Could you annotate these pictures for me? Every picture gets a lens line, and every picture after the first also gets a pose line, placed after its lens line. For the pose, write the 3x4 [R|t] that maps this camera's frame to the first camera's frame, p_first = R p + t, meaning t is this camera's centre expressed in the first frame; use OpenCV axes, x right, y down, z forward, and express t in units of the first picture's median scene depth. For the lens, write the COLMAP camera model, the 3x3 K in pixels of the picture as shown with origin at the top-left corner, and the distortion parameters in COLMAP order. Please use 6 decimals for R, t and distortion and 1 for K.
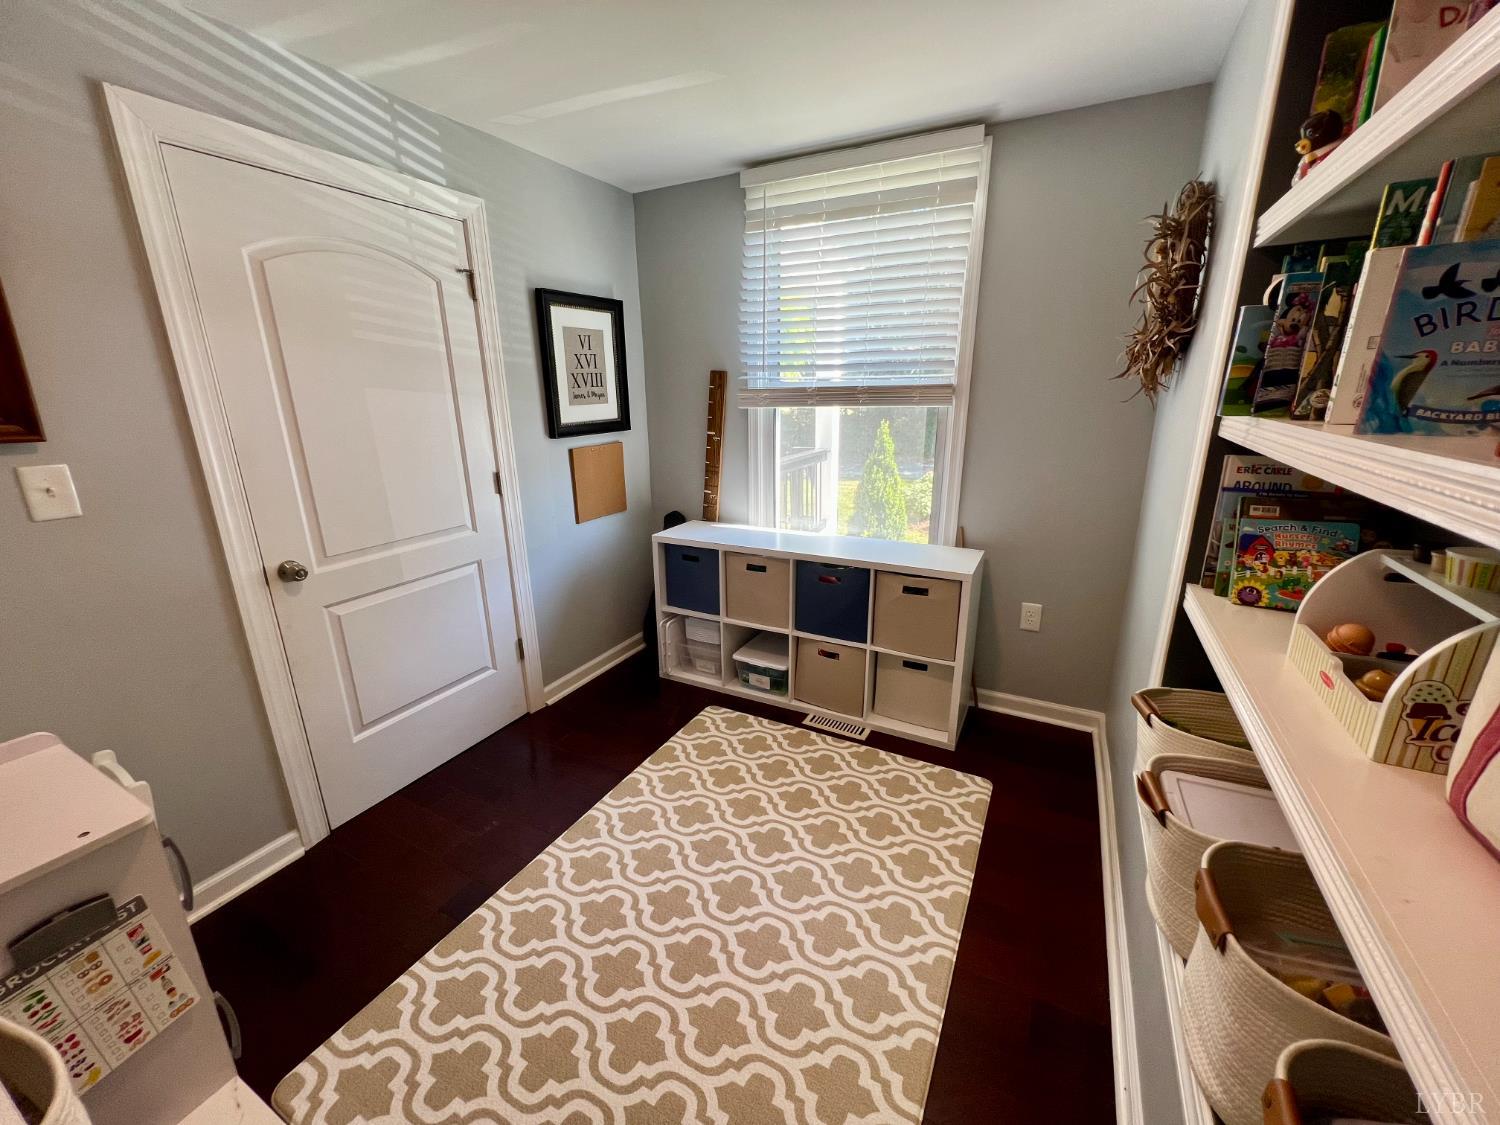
lens RADIAL K [[603.8, 0, 742.2], [0, 603.8, 558.6], [0, 0, 1]] dist [0.000275, 0.000031]
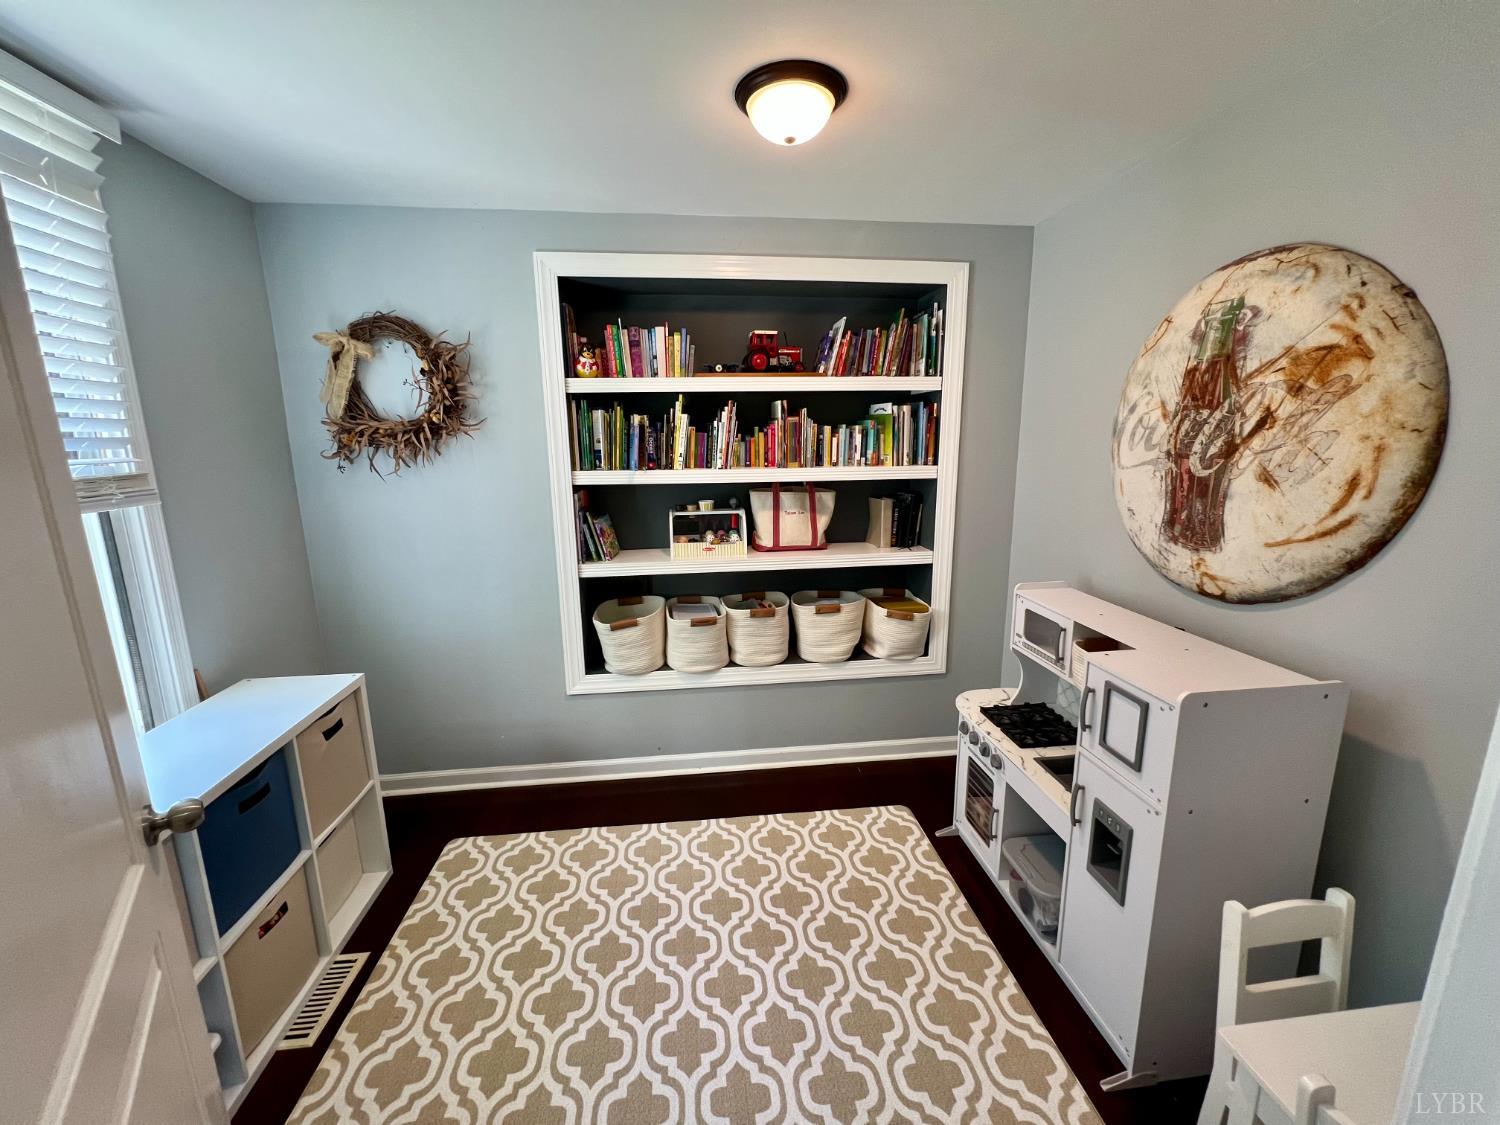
lens RADIAL K [[603.8, 0, 747.9], [0, 603.8, 561.6], [0, 0, 1]] dist [0.000275, 0.000031]
pose [[-0.569475, -0.149950, 0.808216, -0.648158], [0.243659, 0.908240, 0.340191, -0.294499], [-0.785066, 0.390660, -0.480683, 0.929754]]
